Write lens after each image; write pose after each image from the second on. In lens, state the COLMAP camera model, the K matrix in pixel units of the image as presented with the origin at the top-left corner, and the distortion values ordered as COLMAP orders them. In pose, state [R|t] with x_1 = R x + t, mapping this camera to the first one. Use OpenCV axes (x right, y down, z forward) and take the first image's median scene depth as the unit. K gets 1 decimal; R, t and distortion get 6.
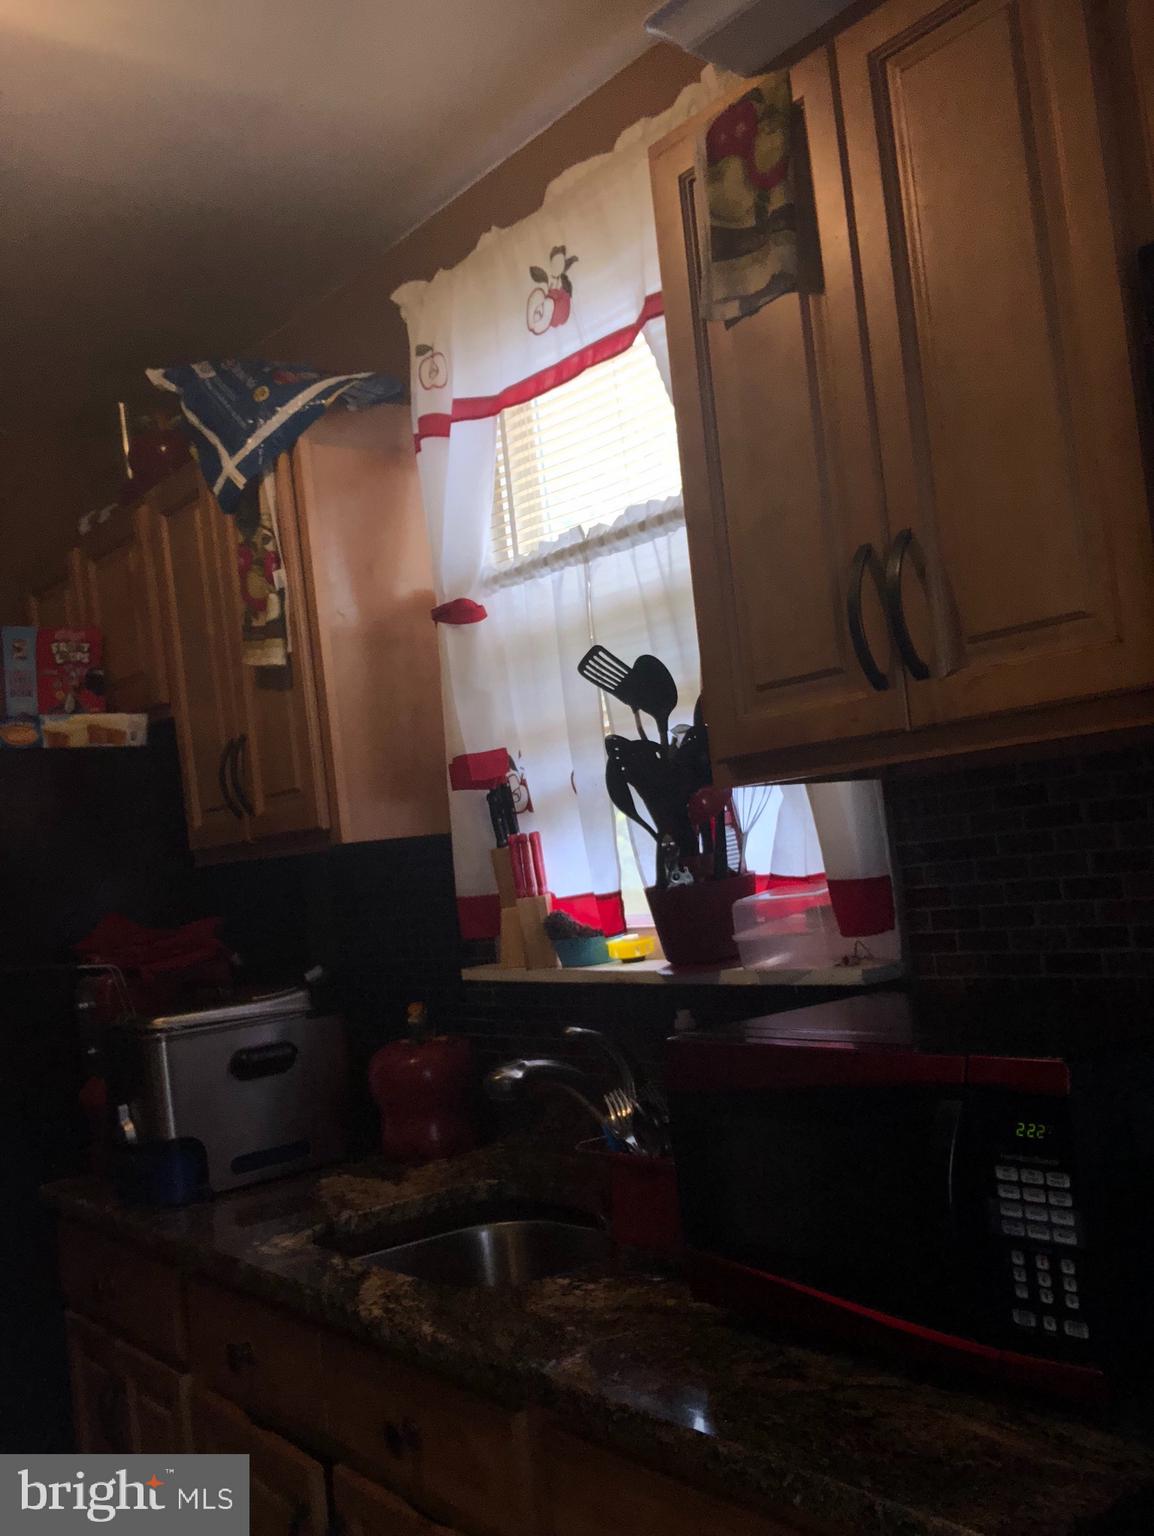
lens RADIAL K [[1437.7, 0, 568.3], [0, 1437.7, 769.3], [0, 0, 1]] dist [0.100263, -0.216212]
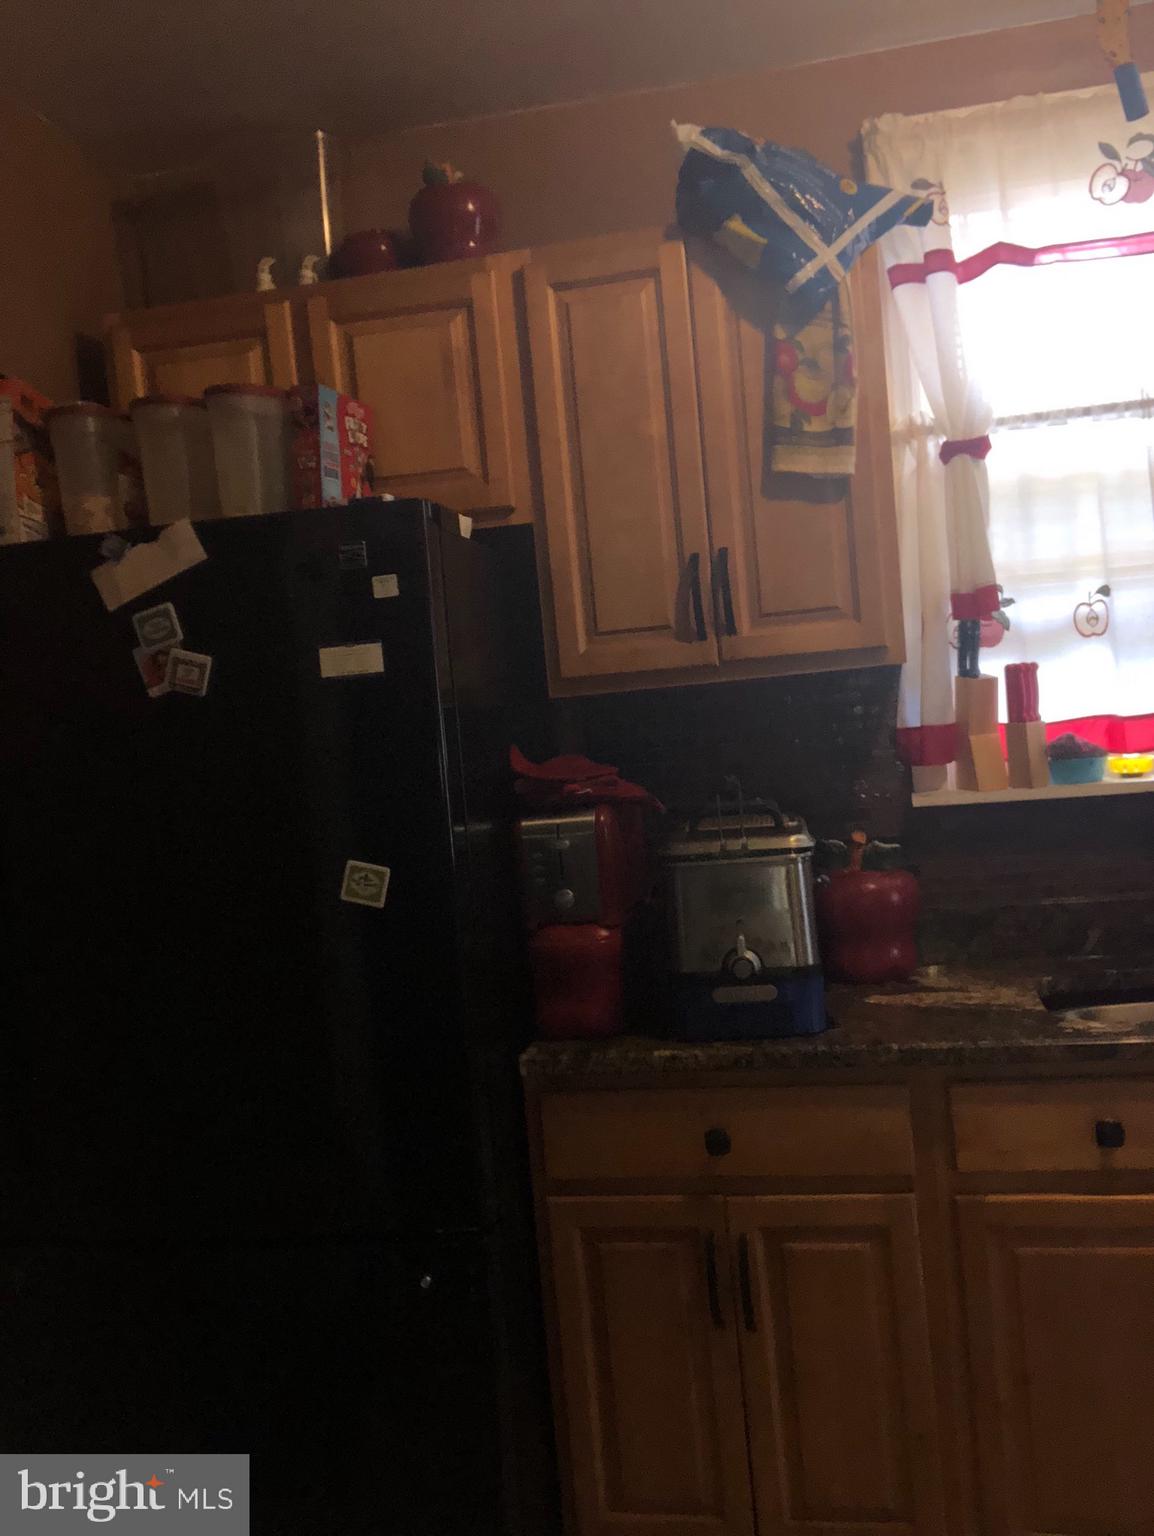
lens RADIAL K [[1437.7, 0, 568.3], [0, 1437.7, 769.3], [0, 0, 1]] dist [0.100263, -0.216212]
pose [[0.758611, 0.012873, 0.651417, -1.037486], [-0.028127, 0.999520, 0.013003, 0.124963], [-0.650936, -0.028187, 0.758609, 0.412336]]
